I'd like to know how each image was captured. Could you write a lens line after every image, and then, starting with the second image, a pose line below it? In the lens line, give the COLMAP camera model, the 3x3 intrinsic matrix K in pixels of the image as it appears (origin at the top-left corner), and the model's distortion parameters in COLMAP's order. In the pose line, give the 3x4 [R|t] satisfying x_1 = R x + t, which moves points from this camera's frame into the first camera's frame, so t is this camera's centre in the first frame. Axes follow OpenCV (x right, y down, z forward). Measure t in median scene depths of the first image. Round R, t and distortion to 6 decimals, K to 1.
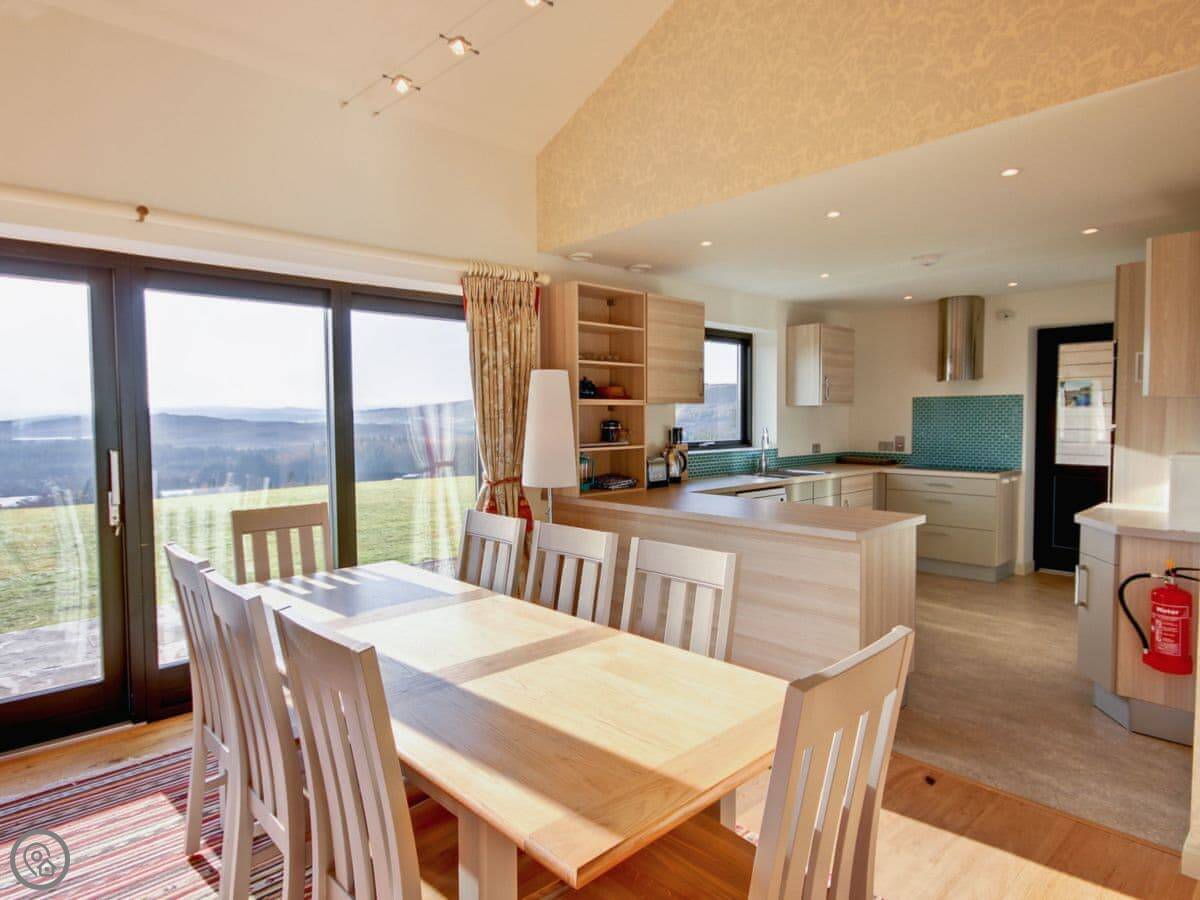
lens RADIAL K [[678.5, 0, 600.0], [0, 678.5, 450.0], [0, 0, 1]] dist [-0.001314, 0.000263]
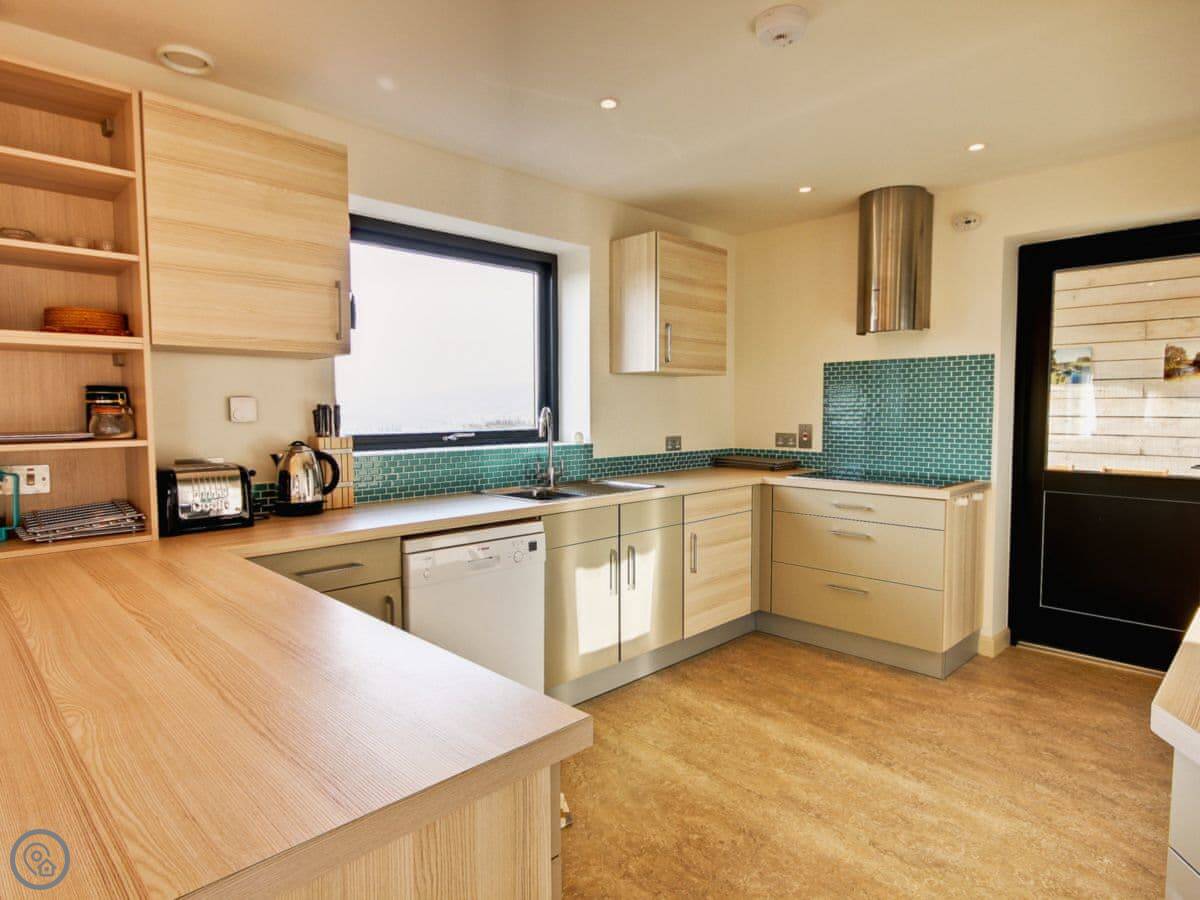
lens RADIAL K [[693.4, 0, 600.0], [0, 693.4, 450.0], [0, 0, 1]] dist [-0.003687, -0.000762]
pose [[0.999473, 0.000572, 0.032469, 0.334826], [-0.000990, 0.999917, 0.012866, -0.006492], [-0.032458, -0.012891, 0.999390, 0.522772]]
